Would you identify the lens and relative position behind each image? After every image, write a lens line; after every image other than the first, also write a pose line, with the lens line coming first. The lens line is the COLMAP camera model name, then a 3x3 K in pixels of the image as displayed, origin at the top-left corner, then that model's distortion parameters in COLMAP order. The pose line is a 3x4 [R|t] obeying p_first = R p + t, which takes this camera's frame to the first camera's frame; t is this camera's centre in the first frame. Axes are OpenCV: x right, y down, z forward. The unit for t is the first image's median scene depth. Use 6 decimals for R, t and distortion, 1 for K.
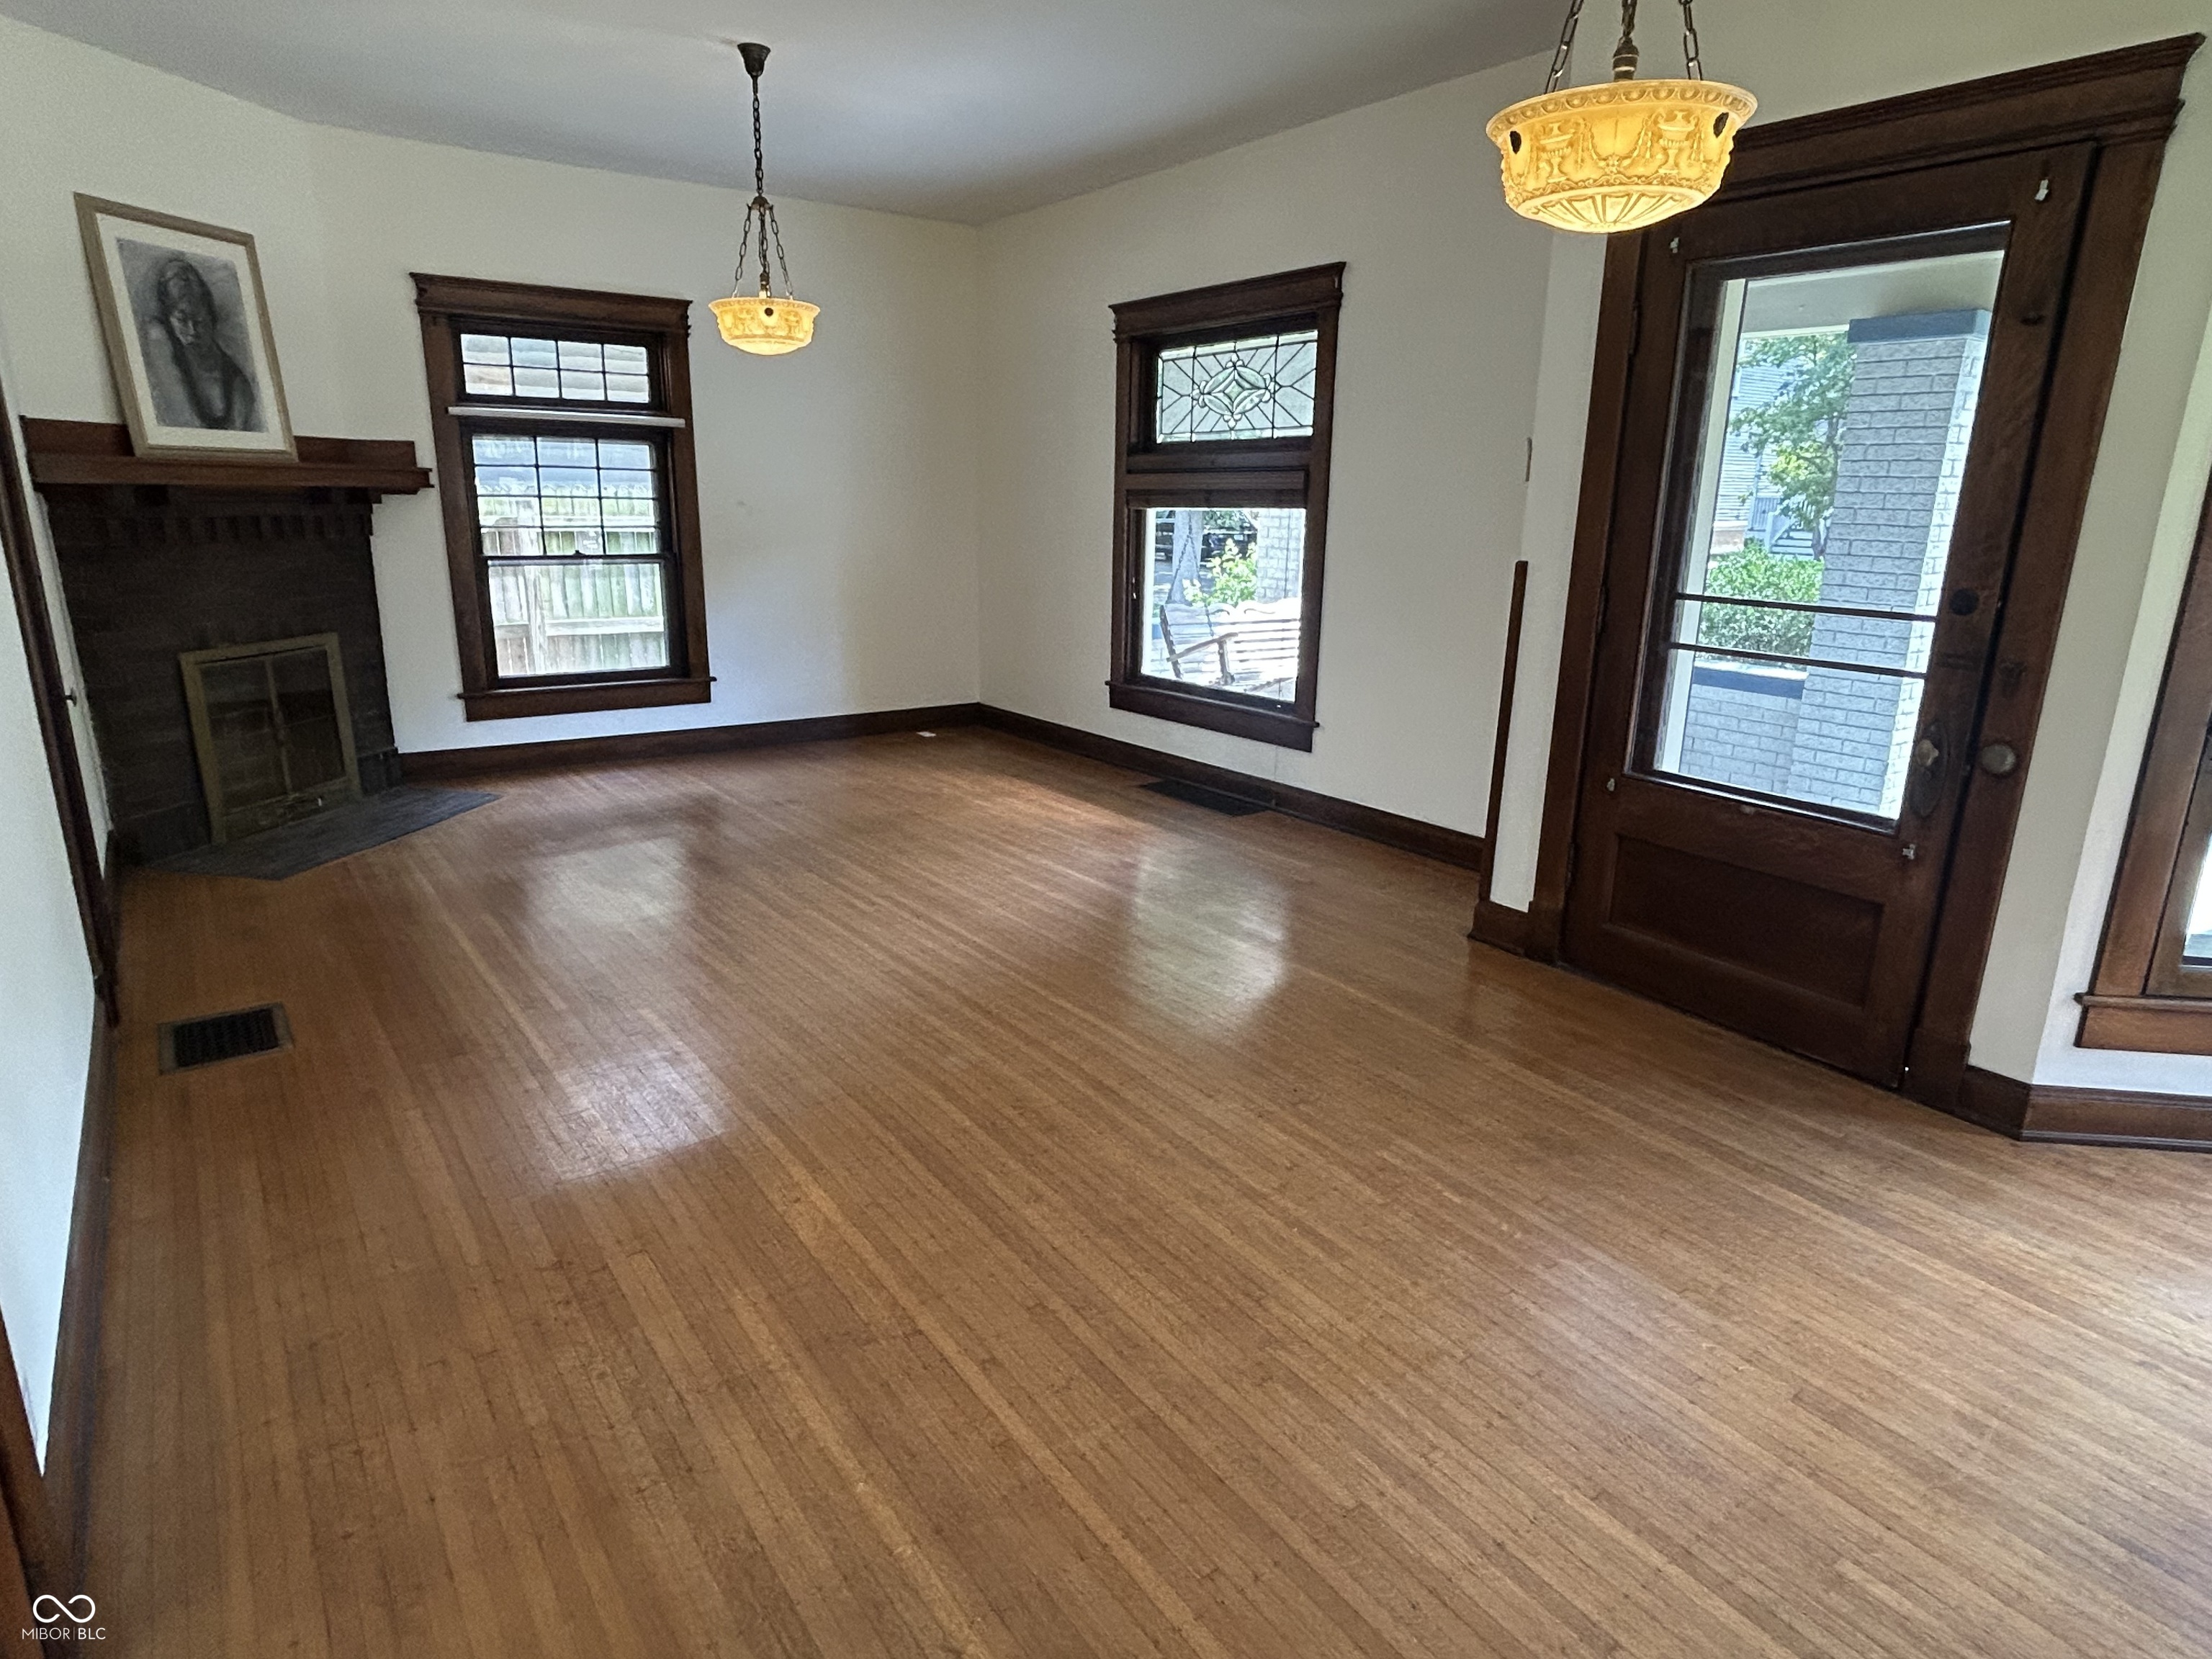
lens RADIAL K [[1274.8, 0, 1100.0], [0, 1274.8, 833.8], [0, 0, 1]] dist [-0.003013, 0.001083]
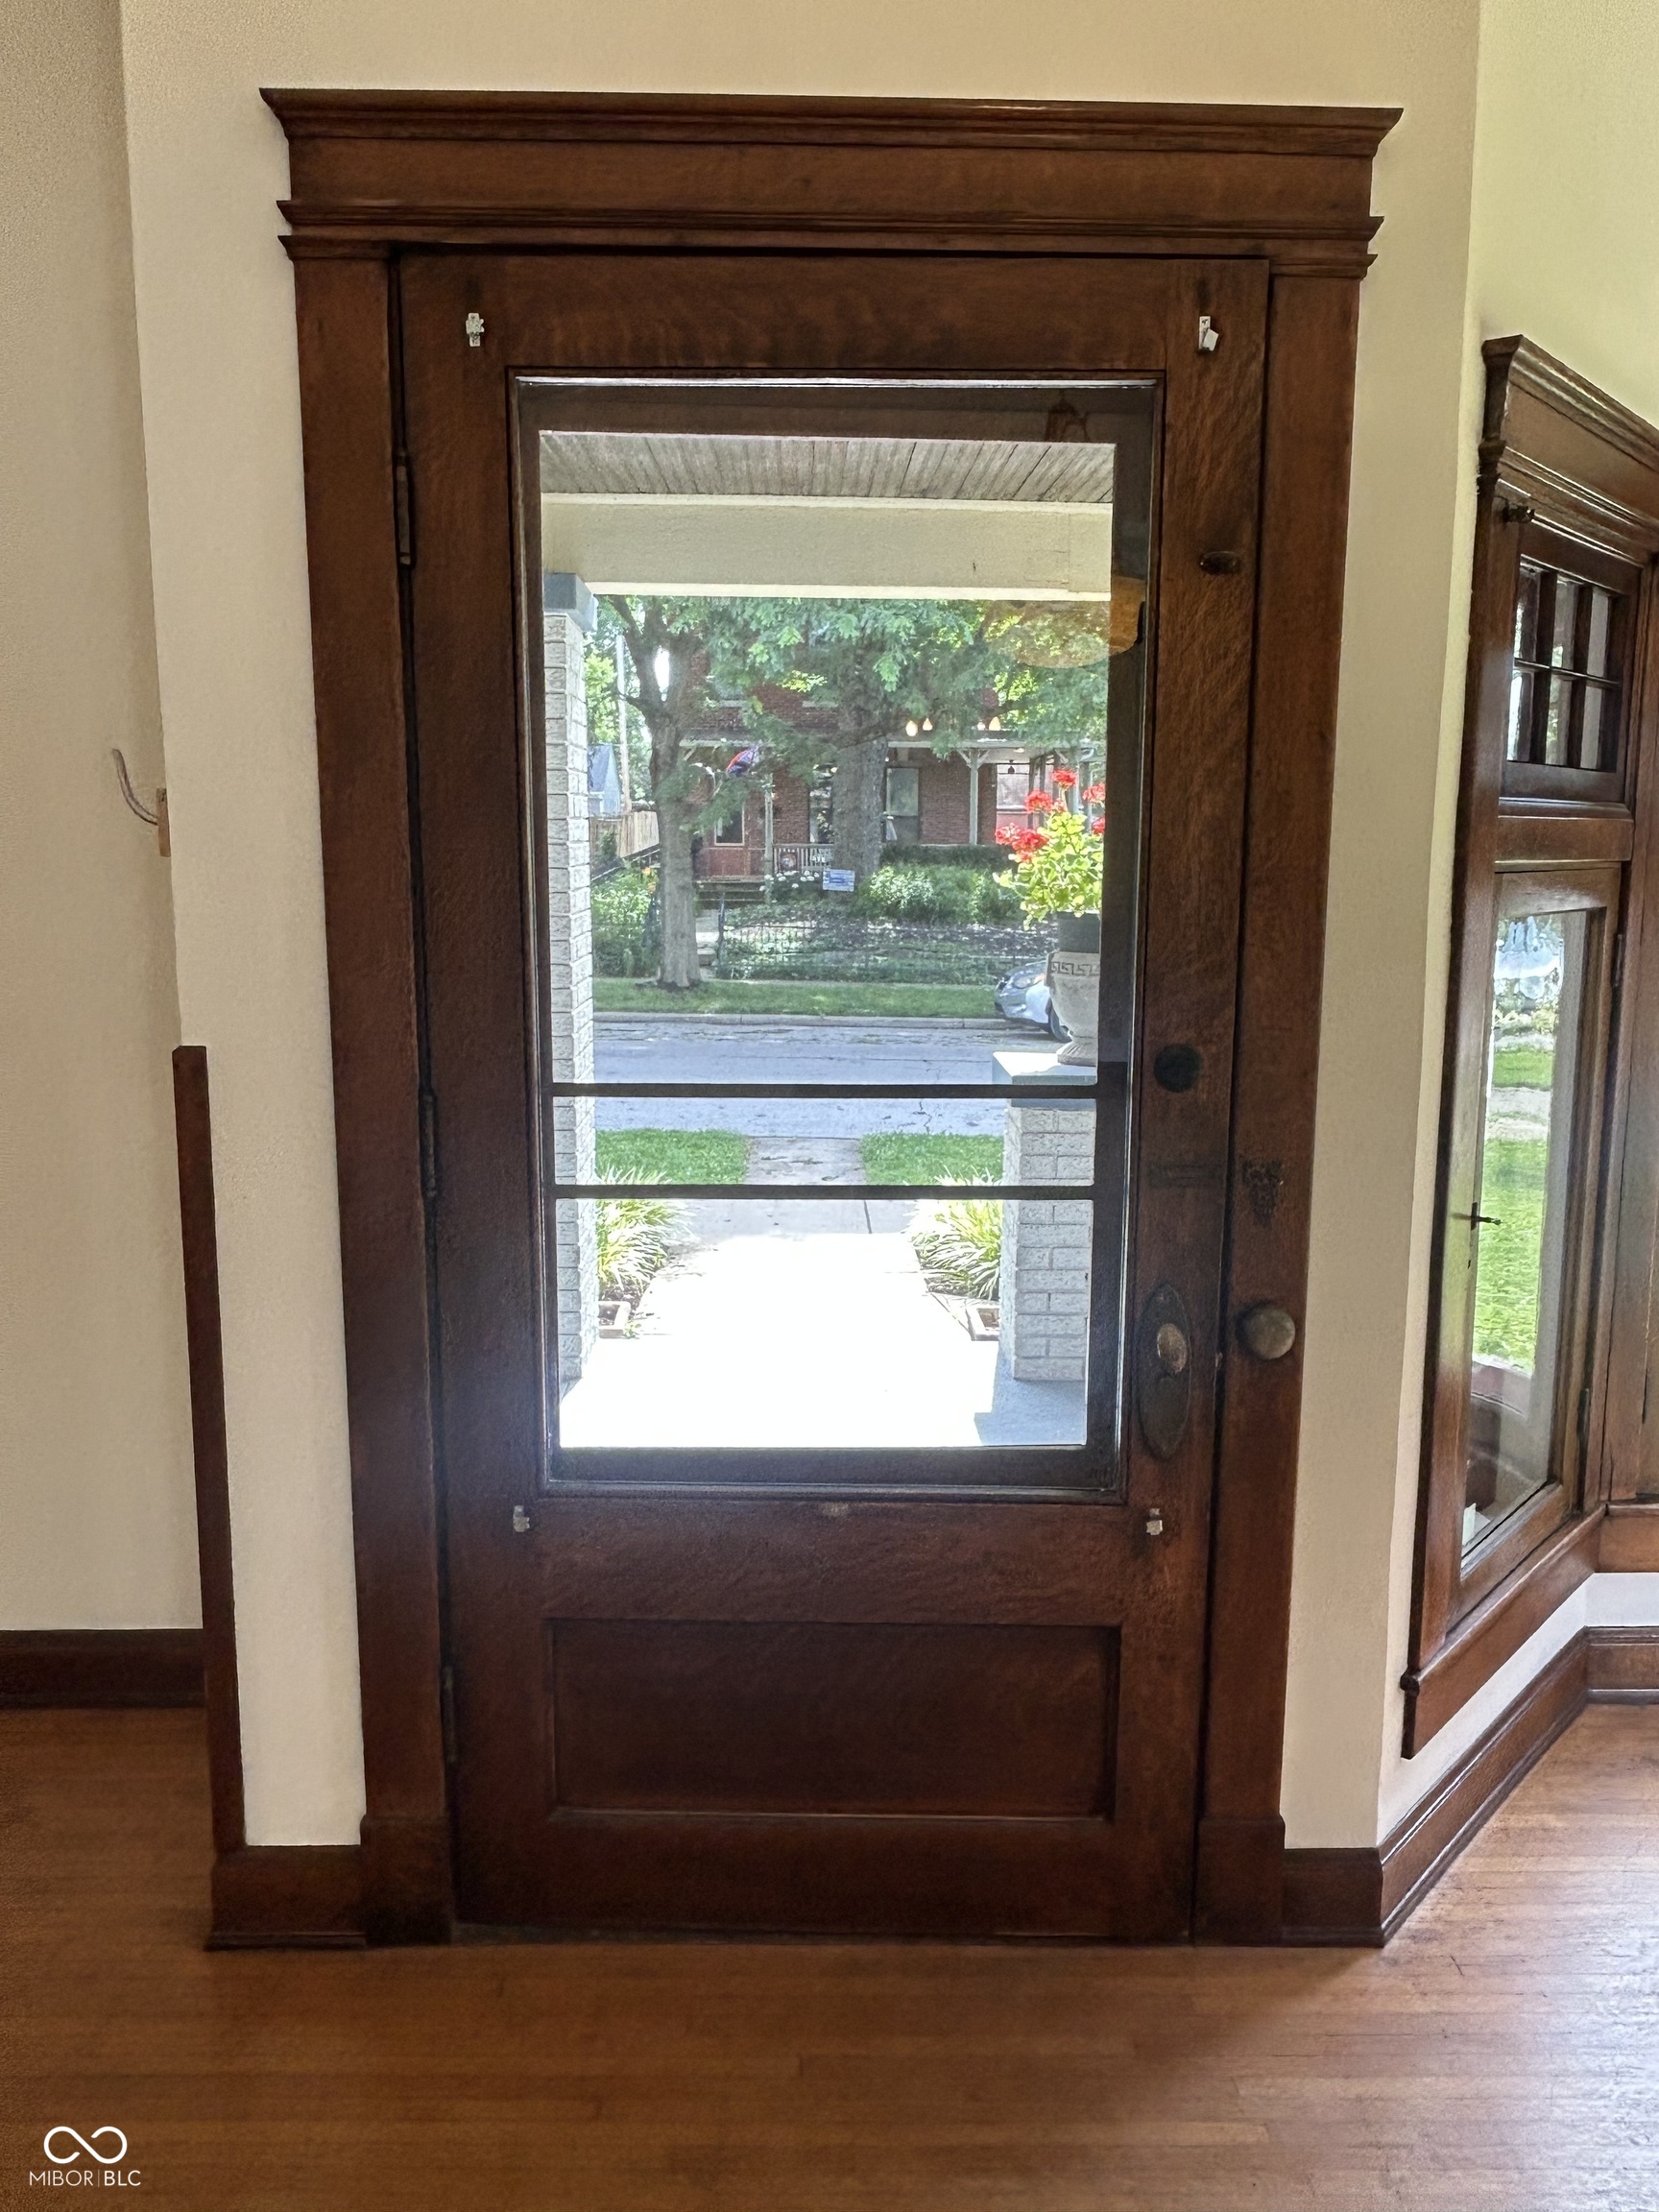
lens RADIAL K [[1681.9, 0, 829.5], [0, 1681.9, 1106.0], [0, 0, 1]] dist [-0.006186, -0.007263]
pose [[0.562844, -0.149990, 0.812841, 0.006270], [0.223303, 0.974424, 0.025183, -0.131488], [-0.795828, 0.167336, 0.581942, 0.426871]]
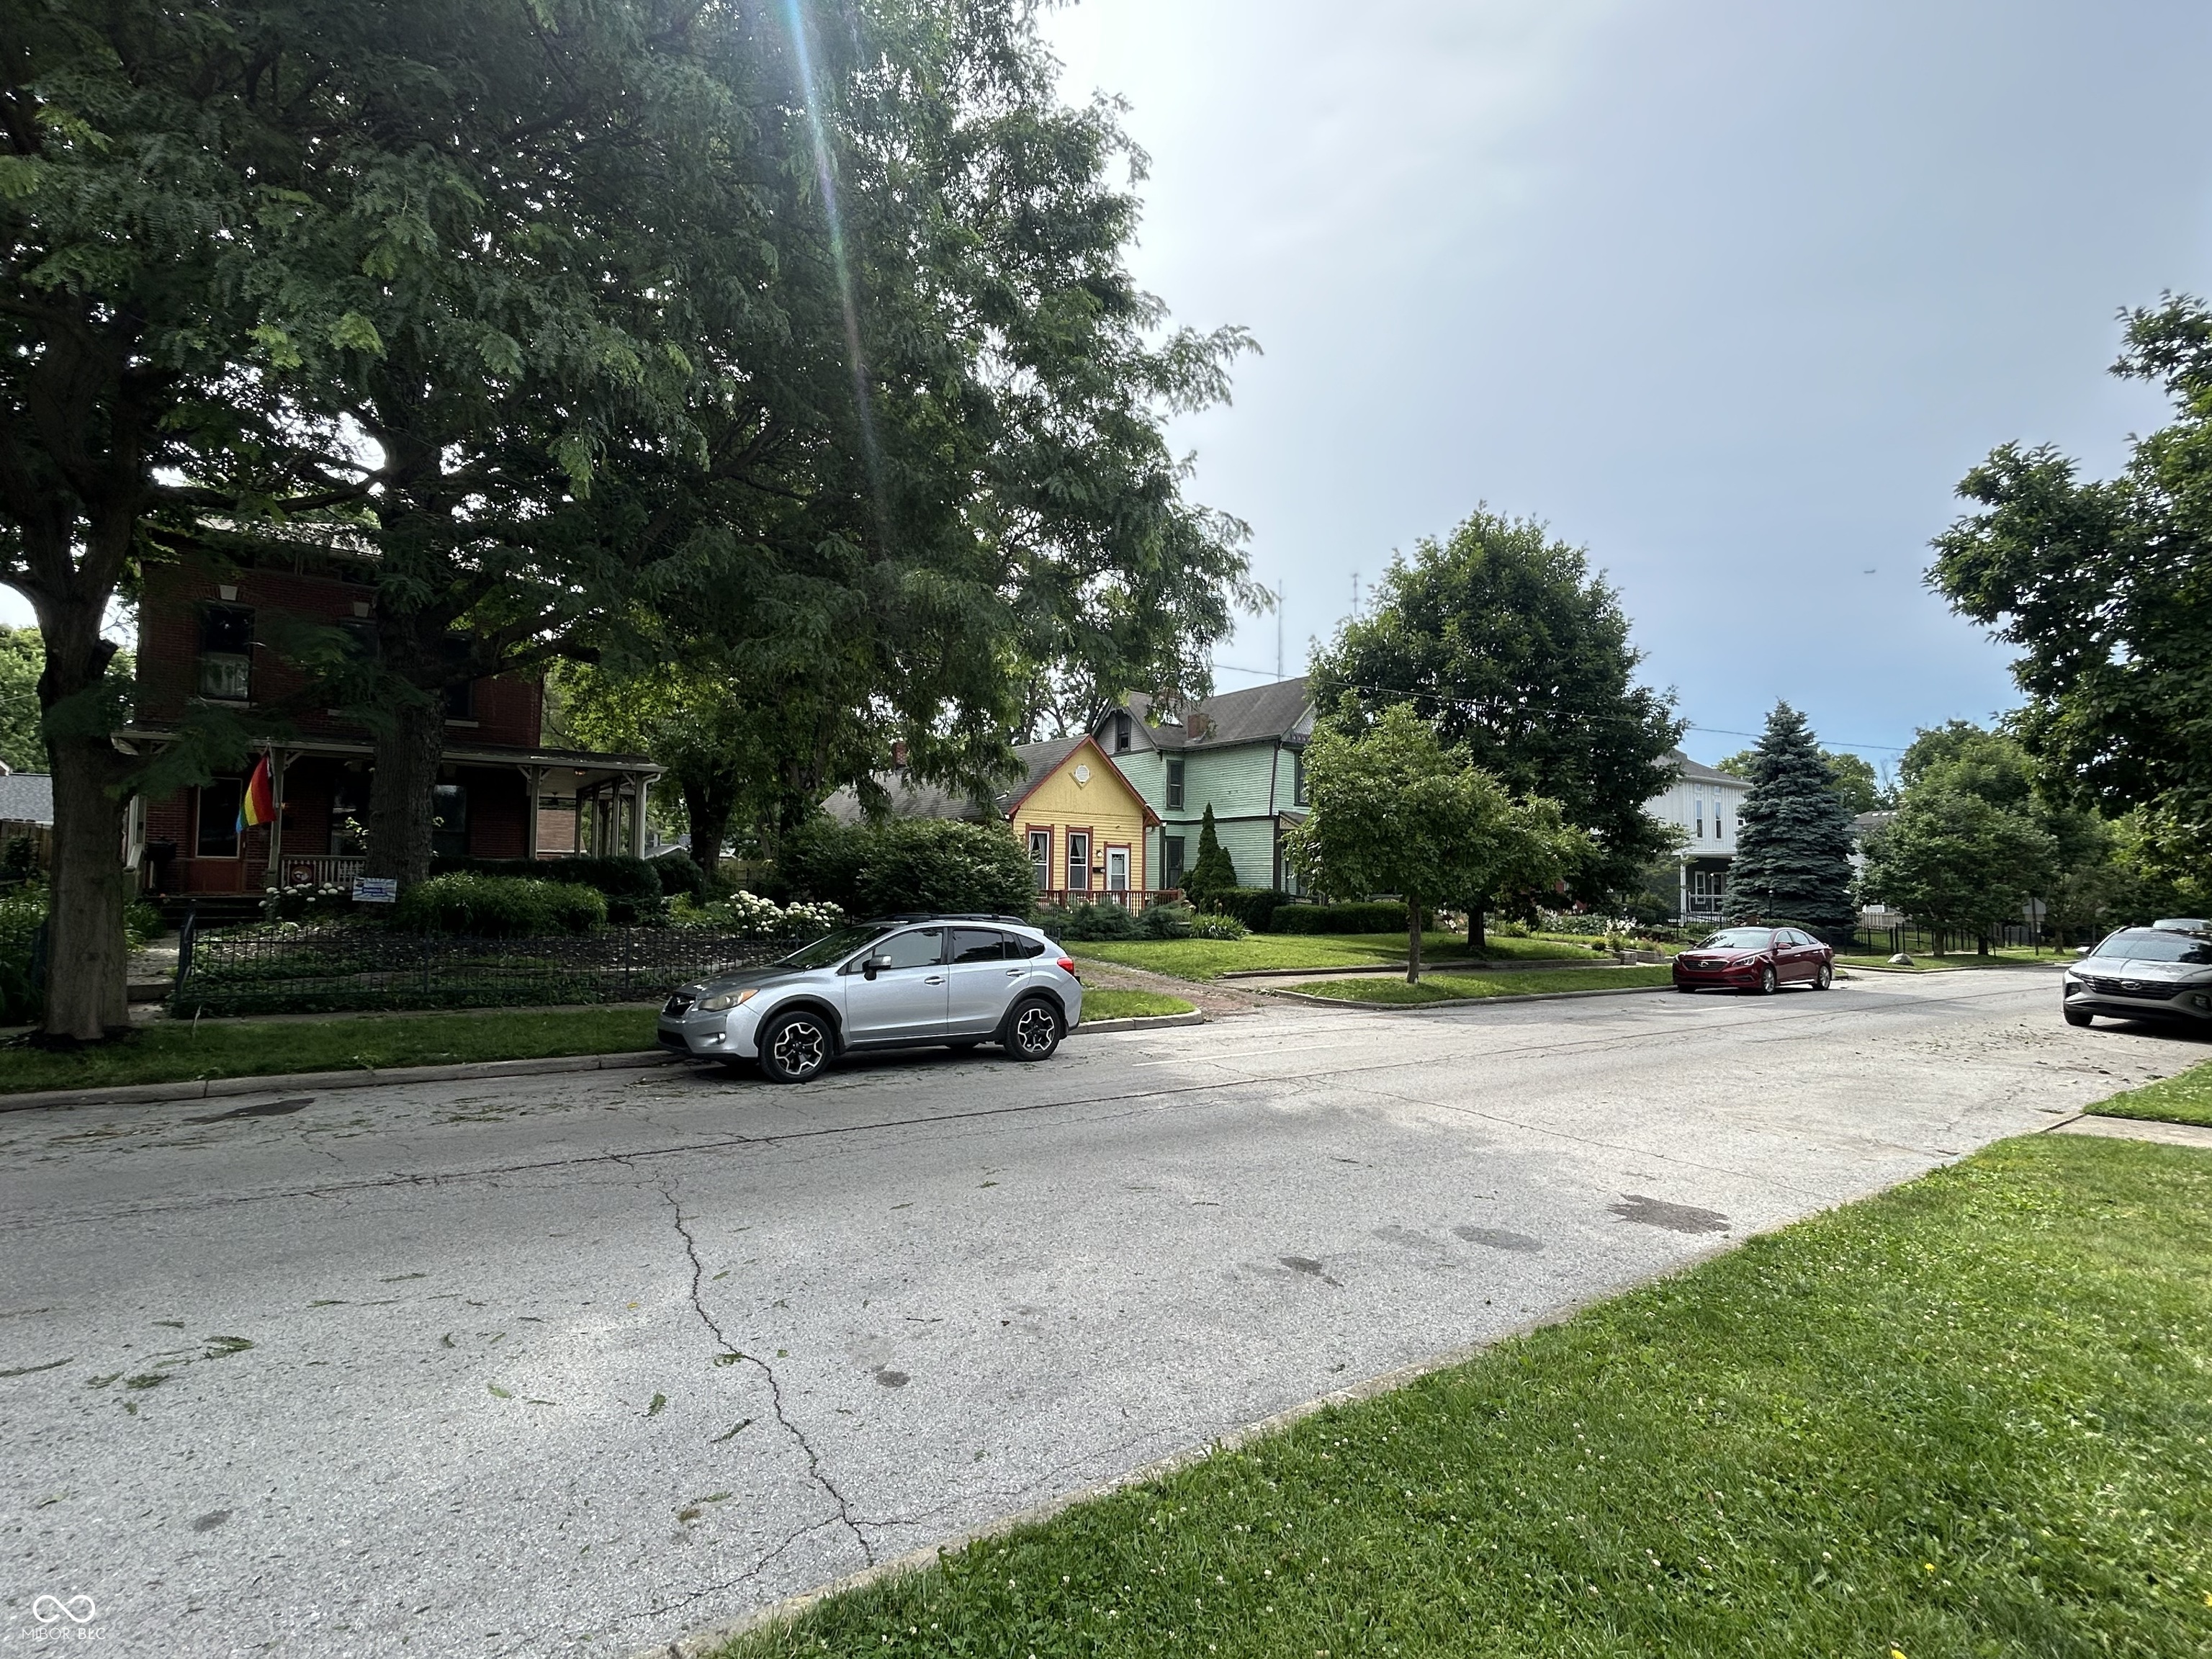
lens RADIAL K [[1057.1, 0, 1106.0], [0, 1057.1, 829.5], [0, 0, 1]] dist [0.001170, 0.000658]
pose [[-0.033391, 0.034869, 0.998834, 1.857741], [0.254662, 0.966701, -0.025233, -0.297008], [-0.966454, 0.253522, -0.041159, 1.799113]]
